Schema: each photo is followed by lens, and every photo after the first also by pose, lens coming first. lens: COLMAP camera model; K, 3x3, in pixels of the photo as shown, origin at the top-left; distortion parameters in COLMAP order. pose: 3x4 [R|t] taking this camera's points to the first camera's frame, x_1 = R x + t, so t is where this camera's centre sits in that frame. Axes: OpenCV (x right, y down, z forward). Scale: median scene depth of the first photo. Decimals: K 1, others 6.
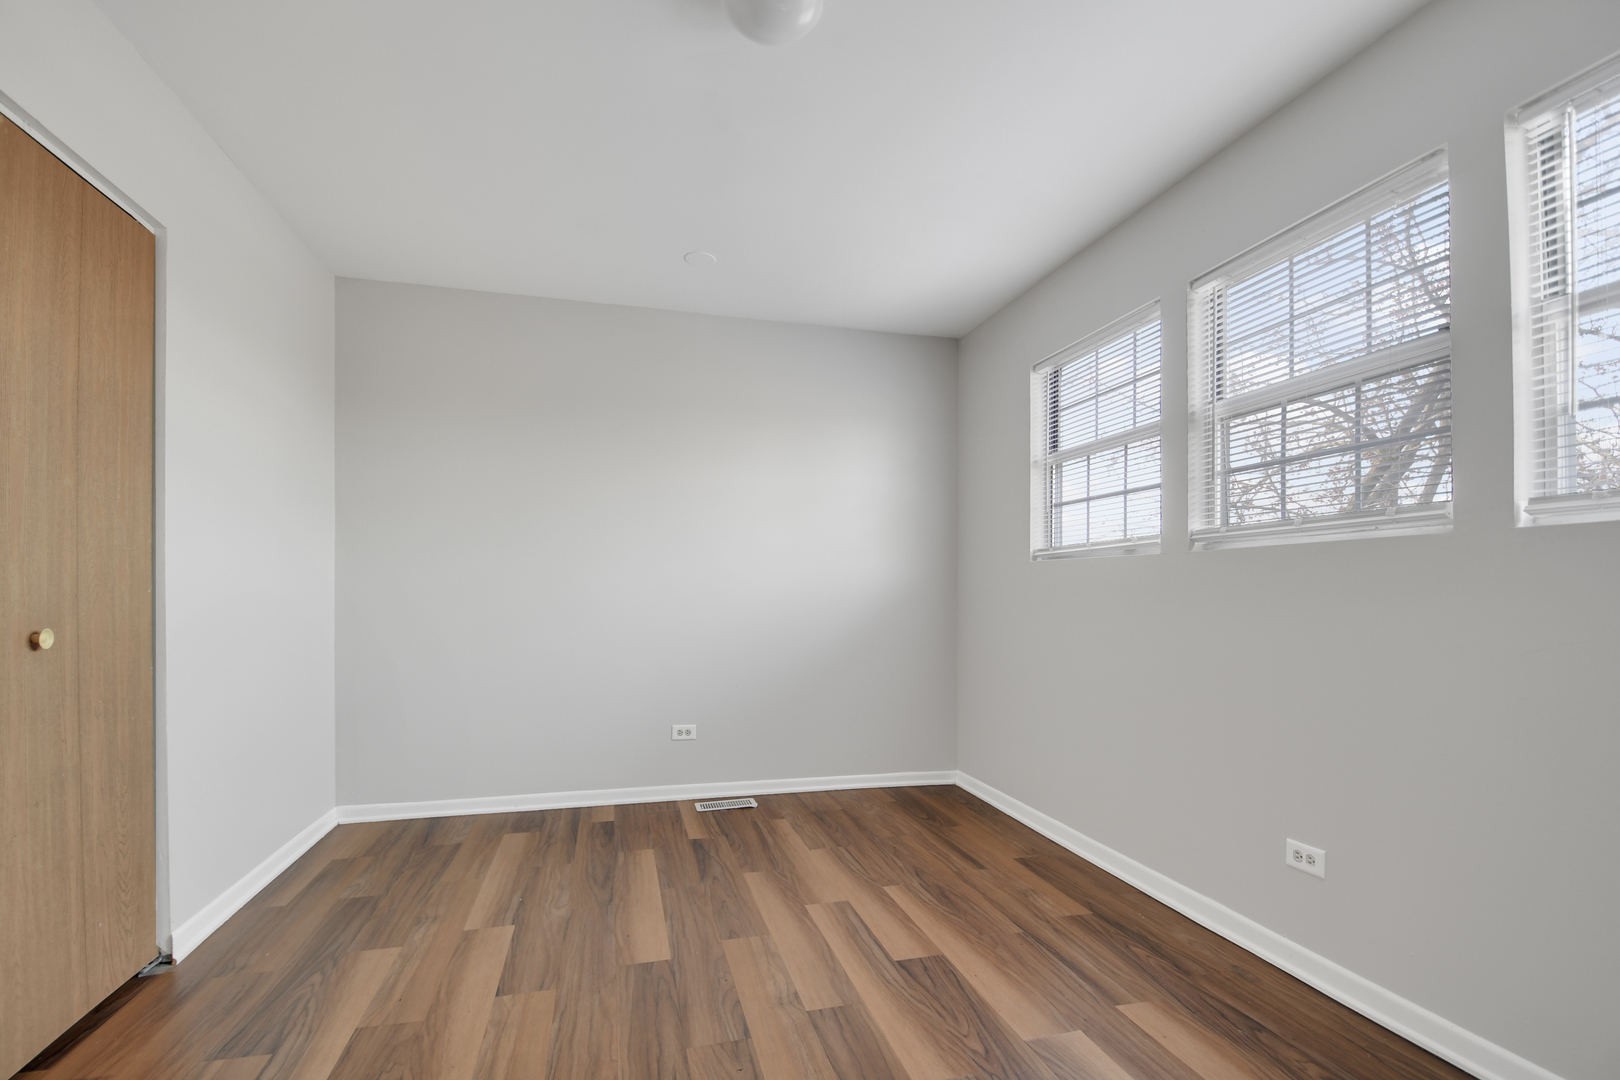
lens RADIAL K [[715.5, 0, 813.5], [0, 715.5, 563.7], [0, 0, 1]] dist [0.000040, -0.020276]
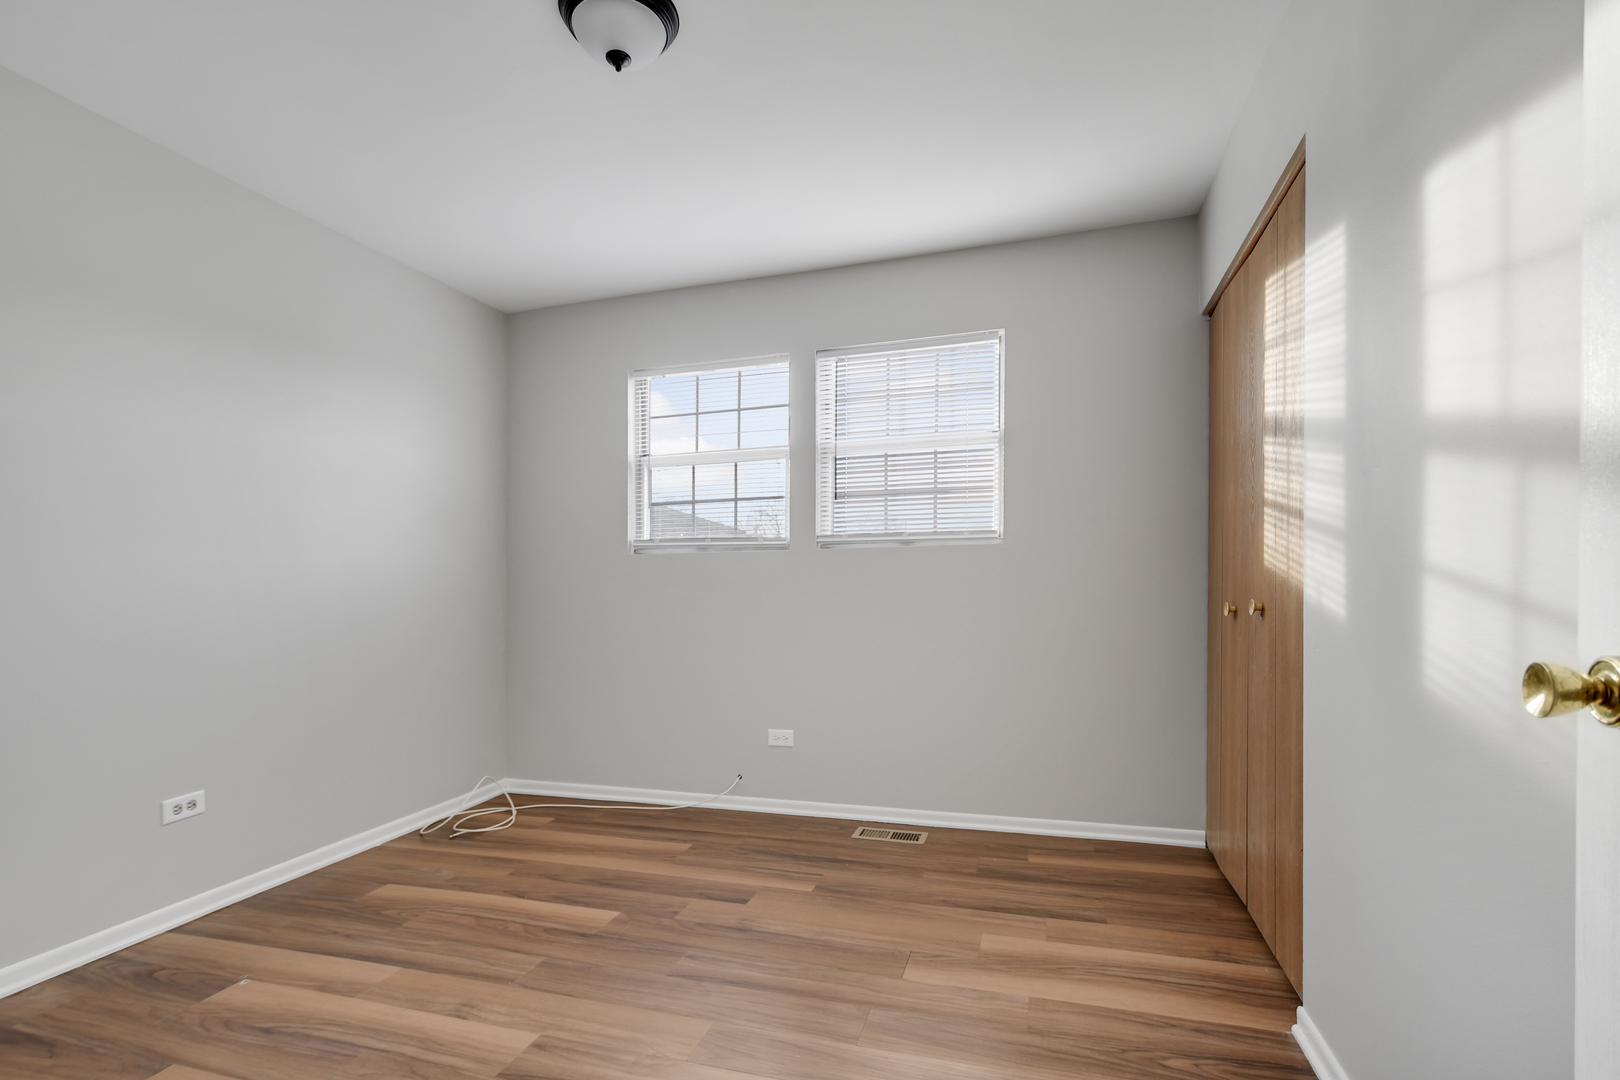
lens RADIAL K [[715.5, 0, 813.5], [0, 715.5, 563.7], [0, 0, 1]] dist [0.000040, -0.020276]
pose [[0.533103, 0.008752, 0.846005, -0.459680], [0.000902, 0.999940, -0.010913, 0.025214], [-0.846050, 0.006581, 0.533063, 0.193232]]
